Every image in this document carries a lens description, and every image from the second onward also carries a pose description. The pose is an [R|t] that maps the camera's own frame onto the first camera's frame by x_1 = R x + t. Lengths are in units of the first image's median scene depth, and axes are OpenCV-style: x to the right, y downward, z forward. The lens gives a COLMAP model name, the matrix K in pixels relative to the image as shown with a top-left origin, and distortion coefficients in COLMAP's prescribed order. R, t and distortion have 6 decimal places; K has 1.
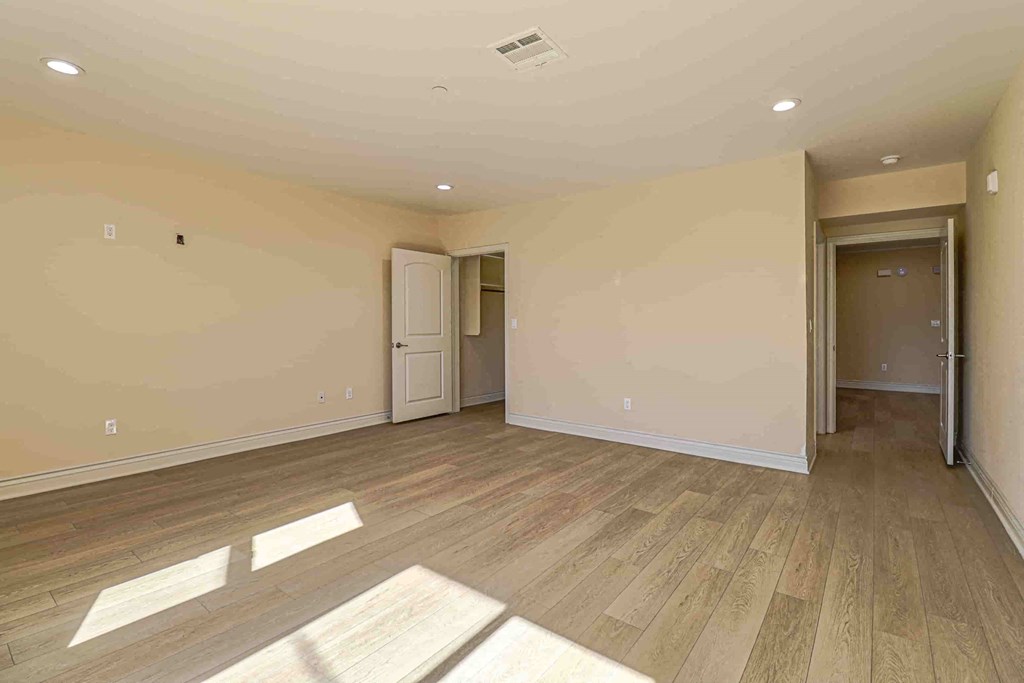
lens RADIAL K [[461.8, 0, 509.4], [0, 461.8, 326.1], [0, 0, 1]] dist [-0.025730, 0.000032]
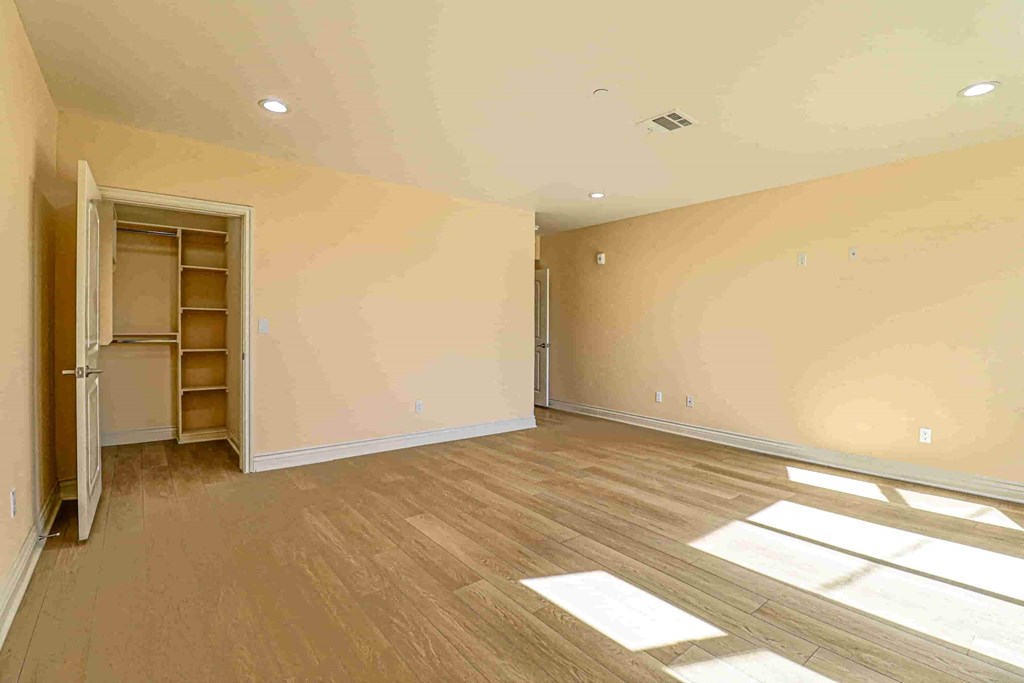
lens RADIAL K [[475.6, 0, 512.5], [0, 475.6, 326.9], [0, 0, 1]] dist [0.003341, -0.013577]
pose [[0.259044, -0.007085, 0.965840, -1.125242], [-0.003980, 0.999957, 0.008403, -0.021521], [-0.965857, -0.006021, 0.259004, 0.868582]]
